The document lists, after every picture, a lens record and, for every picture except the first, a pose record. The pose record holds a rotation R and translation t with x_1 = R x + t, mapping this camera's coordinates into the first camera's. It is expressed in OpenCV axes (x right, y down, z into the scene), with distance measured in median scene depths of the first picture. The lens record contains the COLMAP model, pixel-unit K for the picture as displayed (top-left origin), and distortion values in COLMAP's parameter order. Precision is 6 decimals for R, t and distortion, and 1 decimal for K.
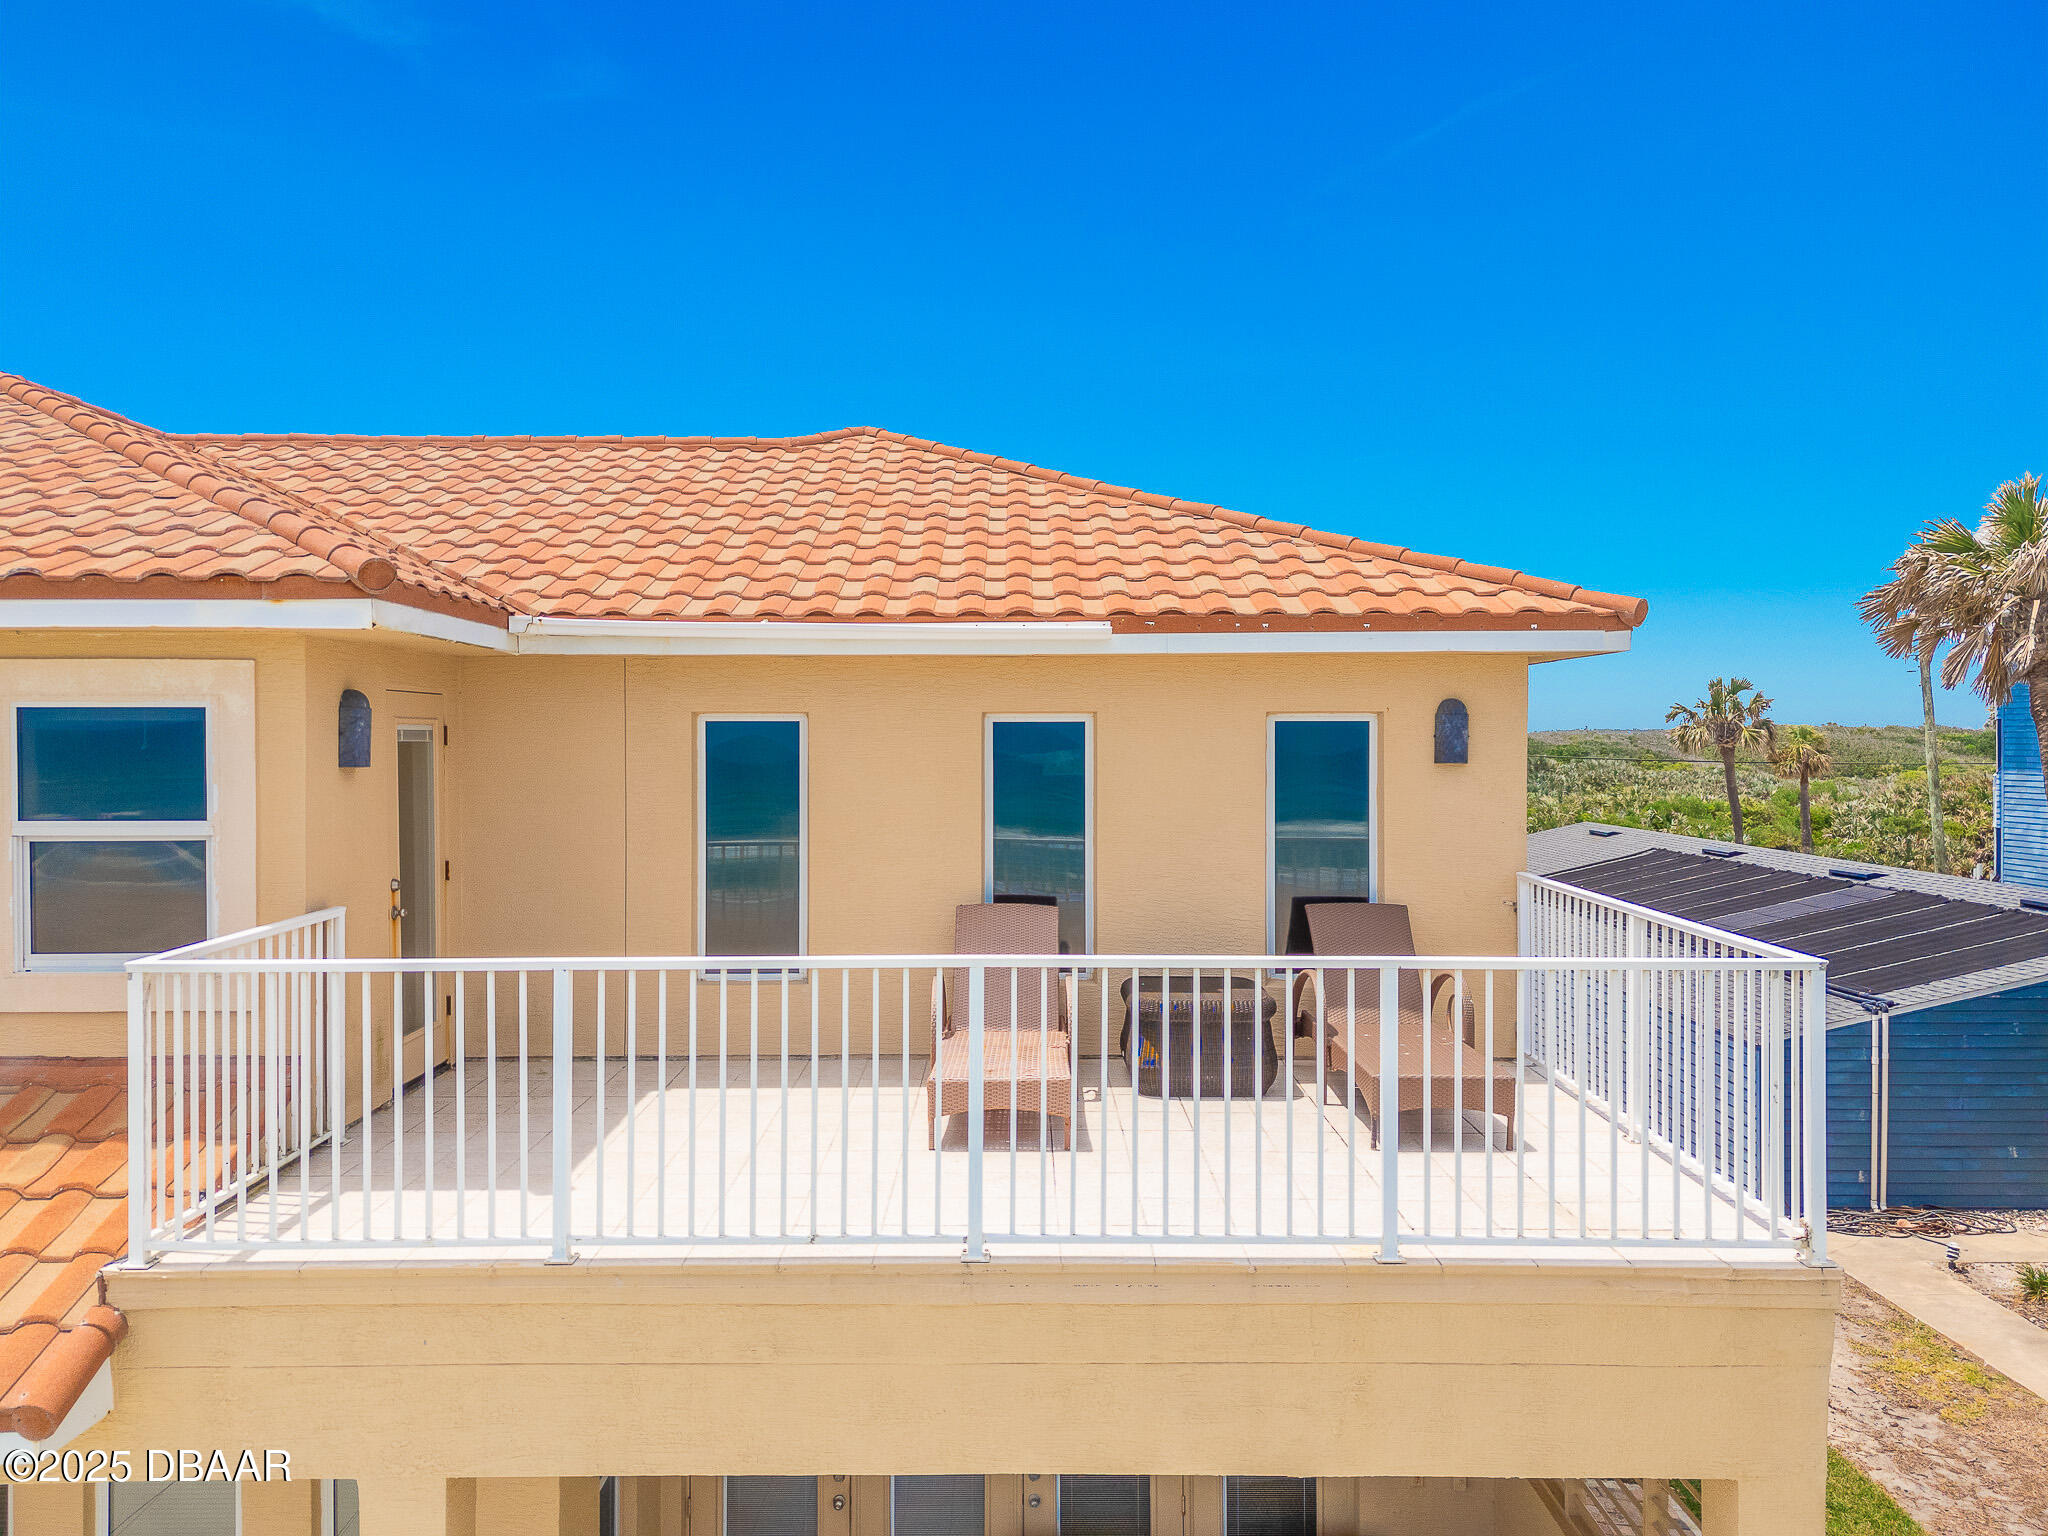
lens RADIAL K [[1486.6, 0, 1024.0], [0, 1486.6, 768.0], [0, 0, 1]] dist [0.088800, -0.089590]
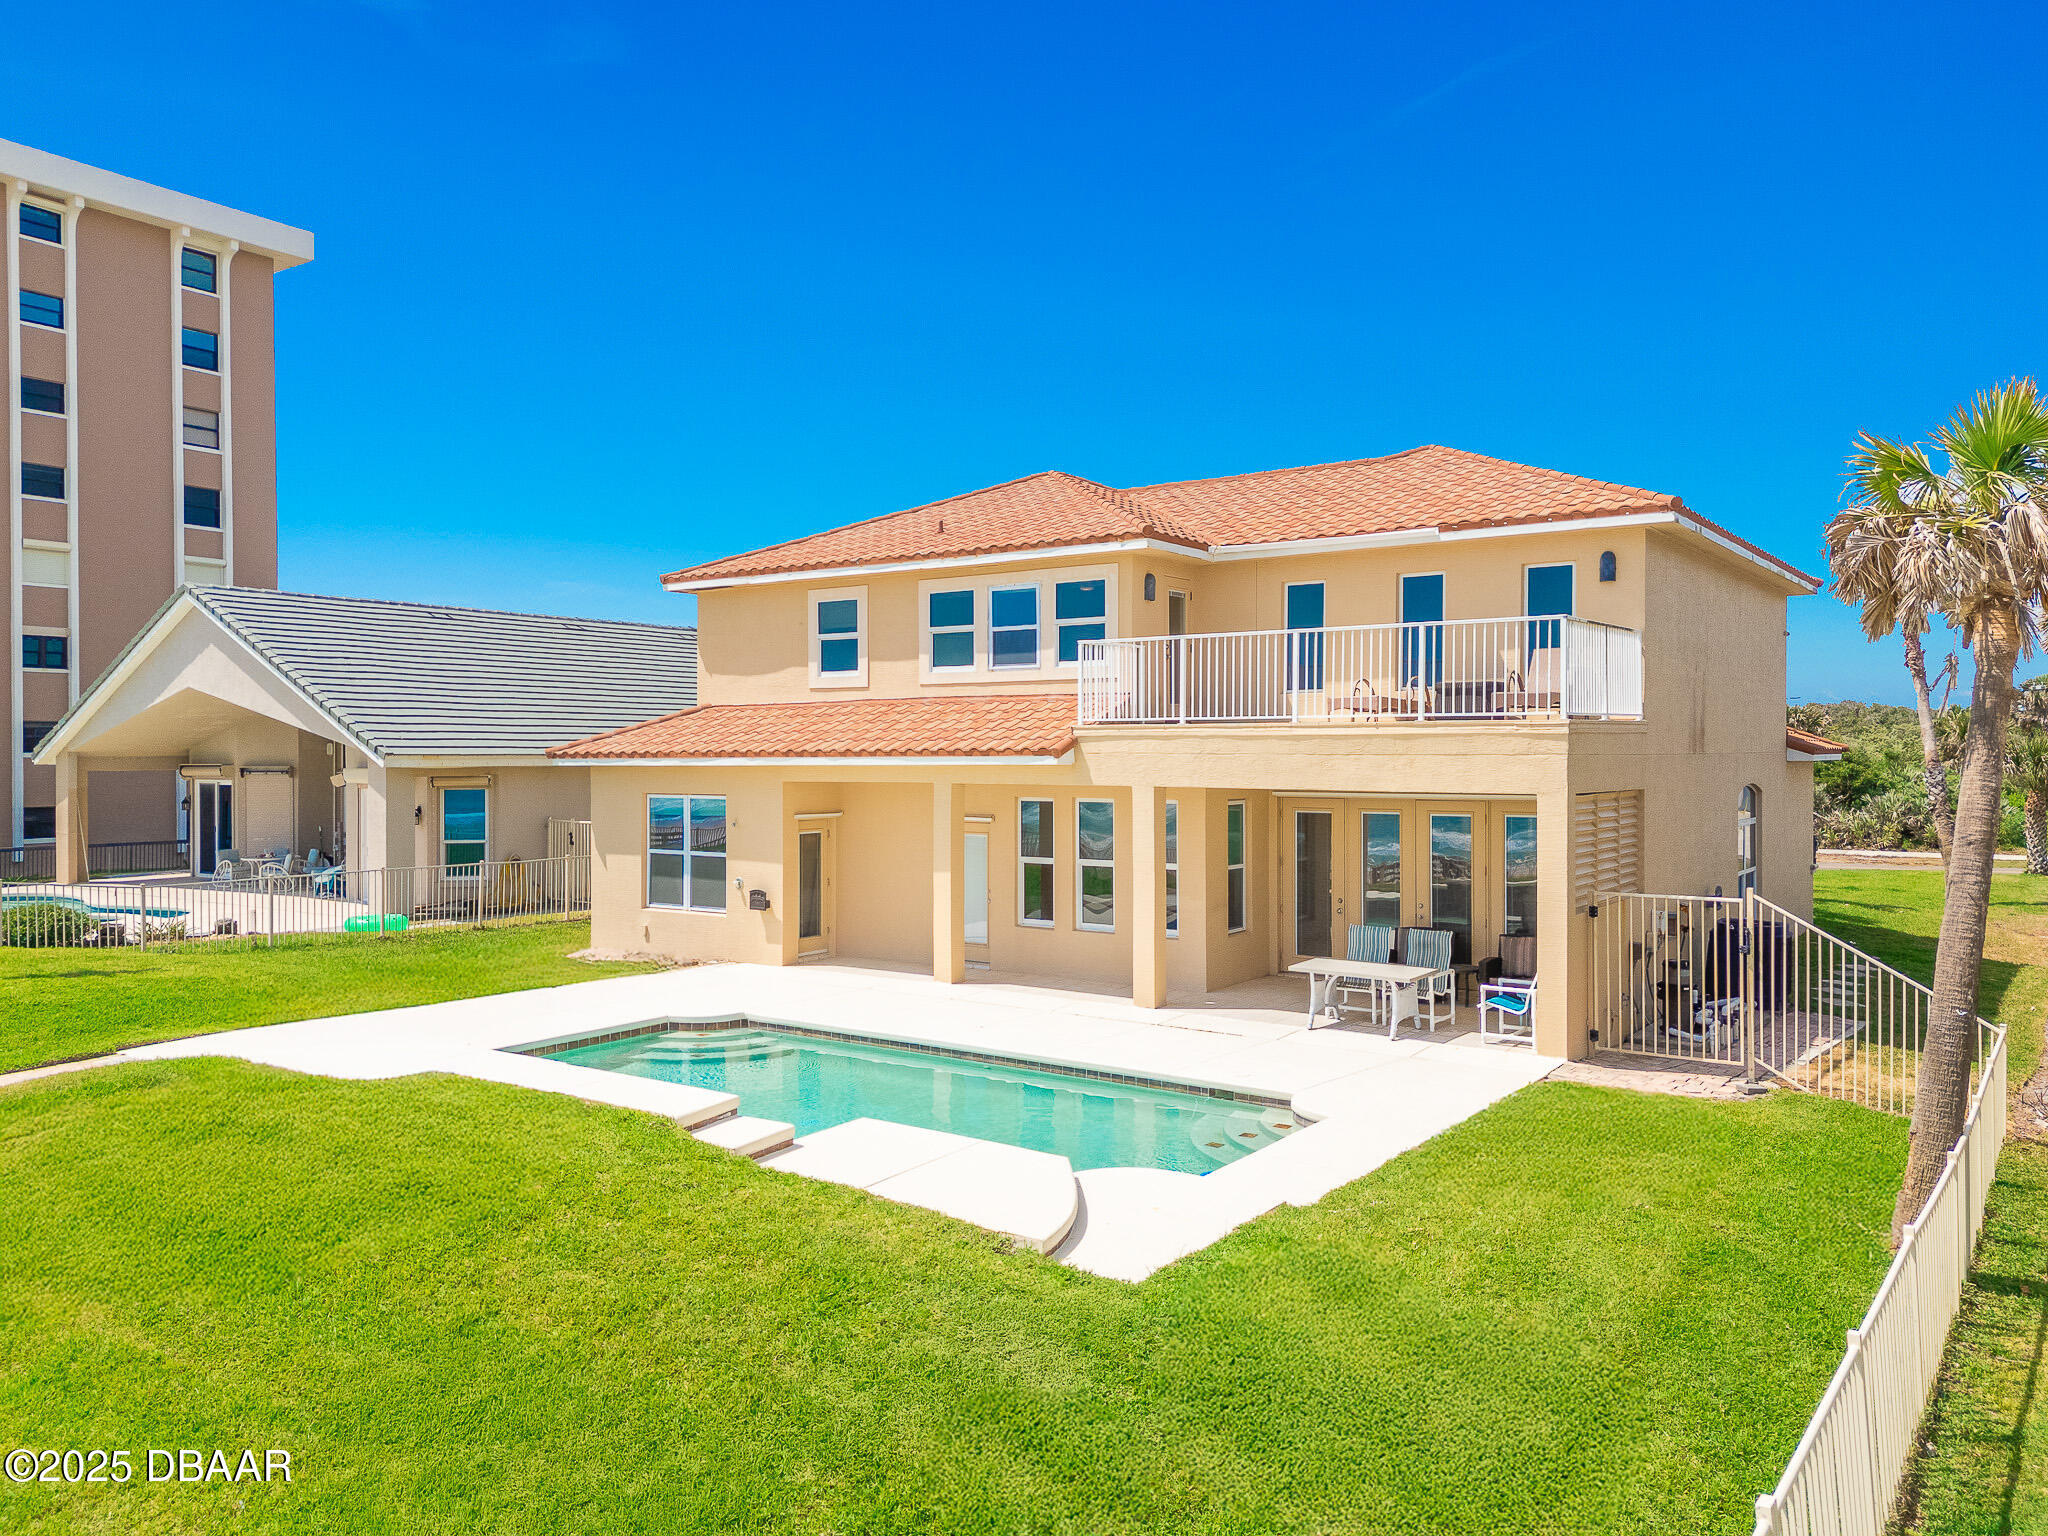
lens RADIAL K [[1503.0, 0, 1024.0], [0, 1503.0, 768.0], [0, 0, 1]] dist [0.119980, -0.156898]
pose [[0.815899, 0.006765, -0.578156, 0.890005], [-0.010934, 0.999933, -0.003730, 0.288569], [0.578092, 0.009365, 0.815918, -1.289676]]
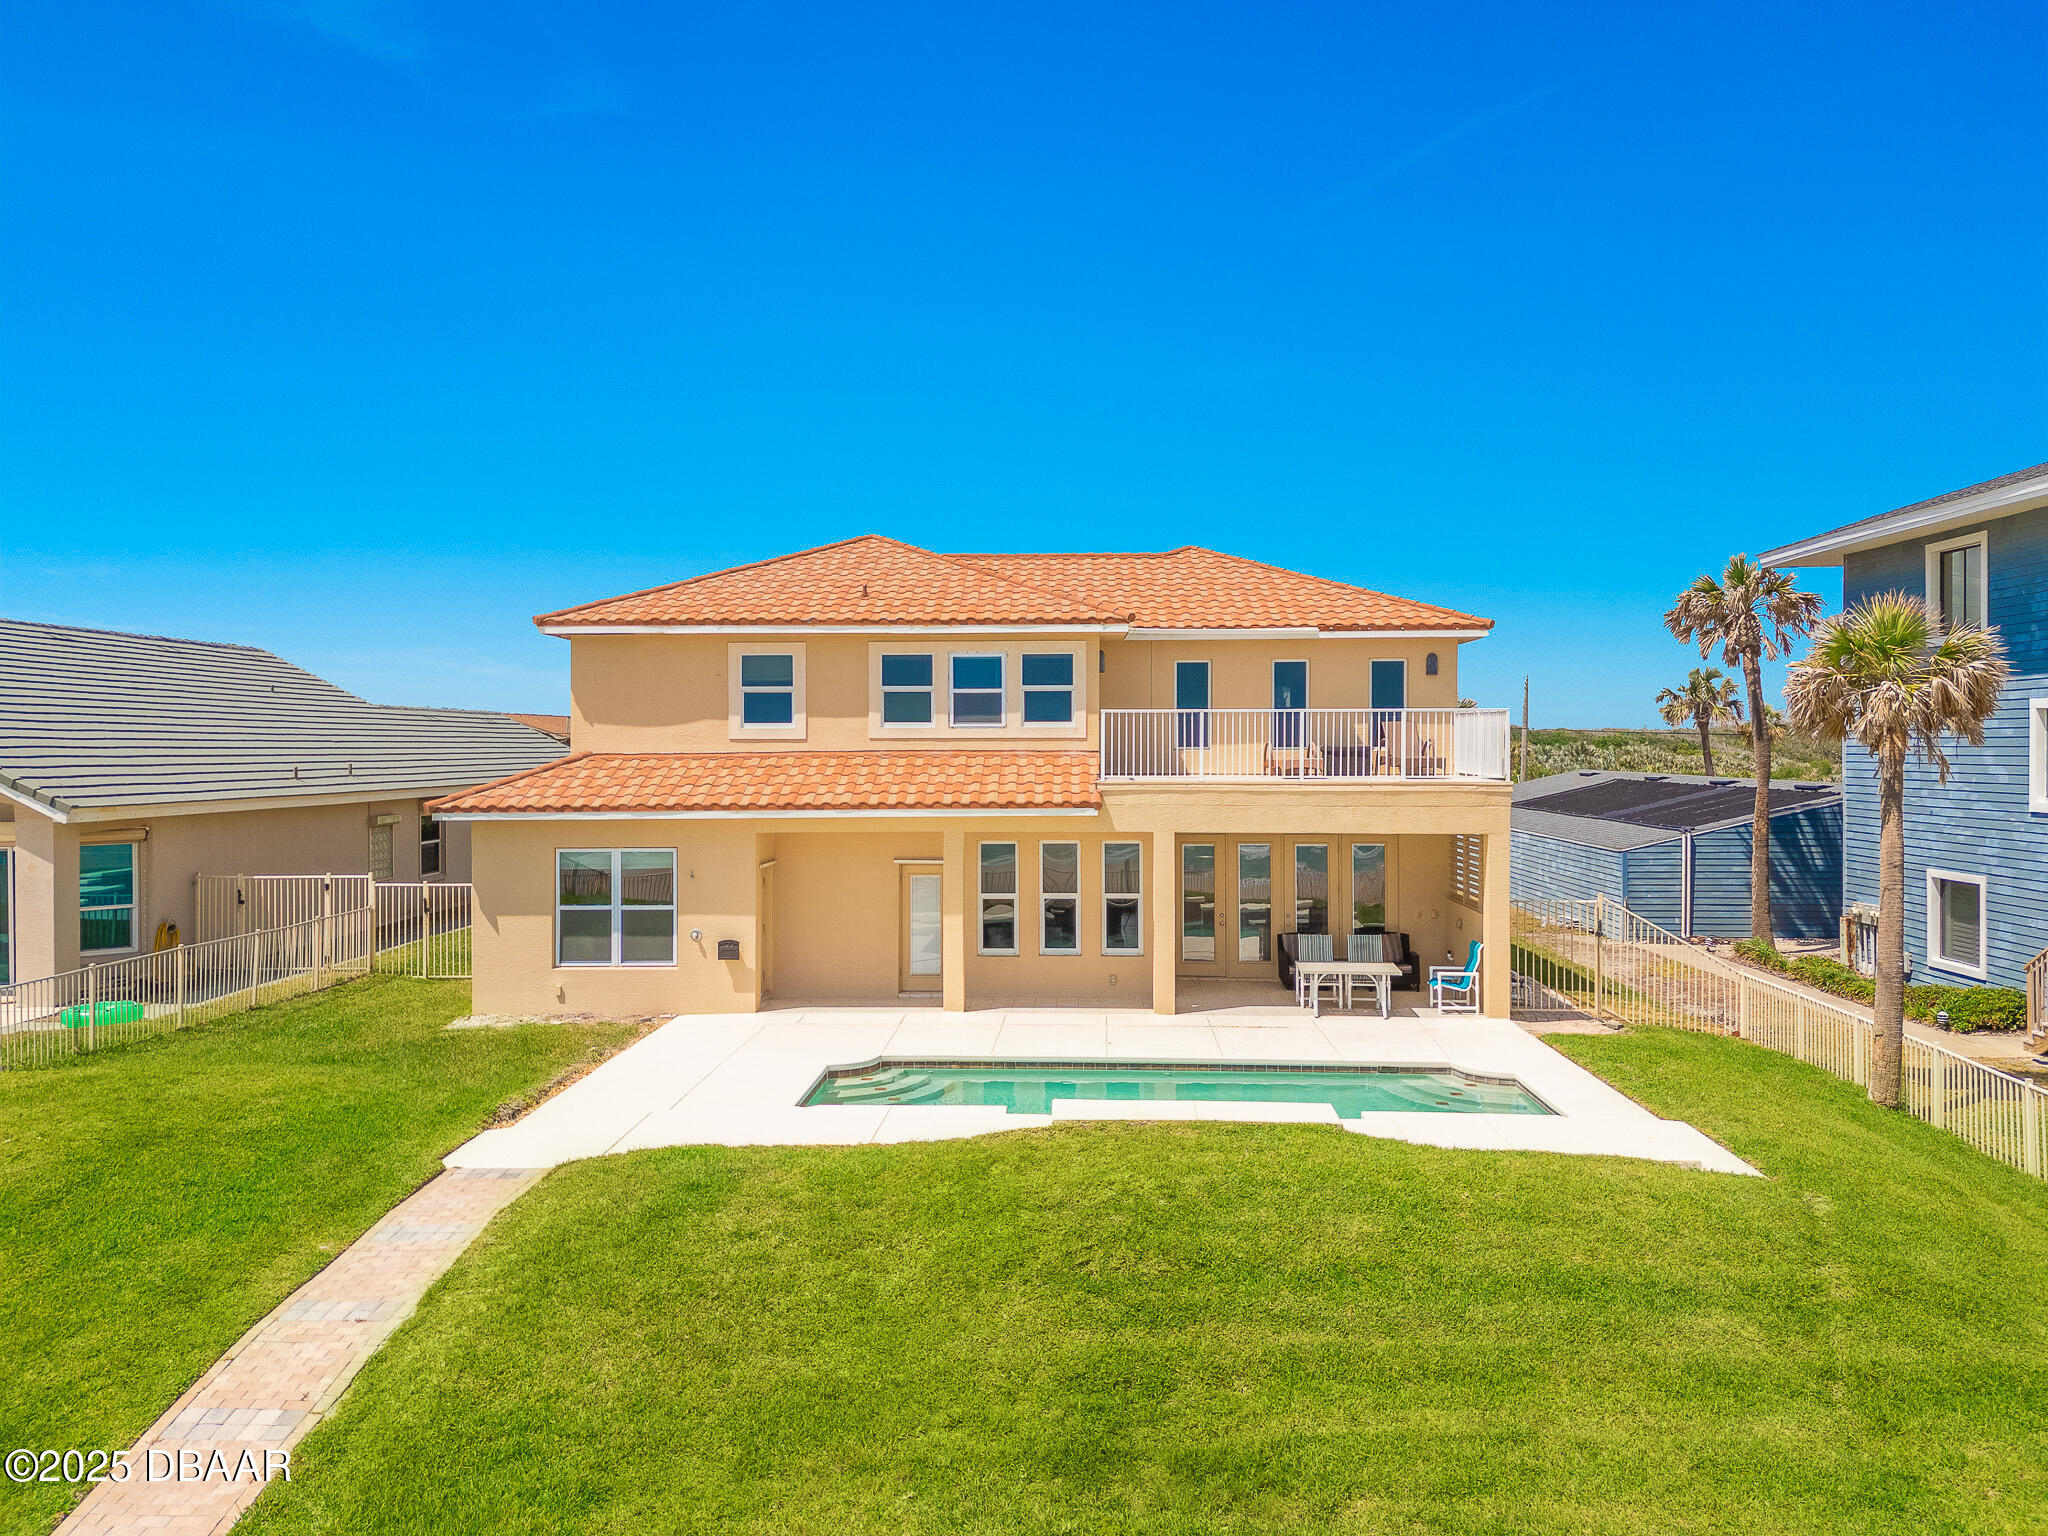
lens RADIAL K [[1503.0, 0, 1024.0], [0, 1503.0, 768.0], [0, 0, 1]] dist [0.119980, -0.156898]
pose [[0.999211, -0.000575, -0.039714, -0.415348], [0.000350, 0.999984, -0.005669, 0.203955], [0.039716, 0.005651, 0.999195, -2.091049]]
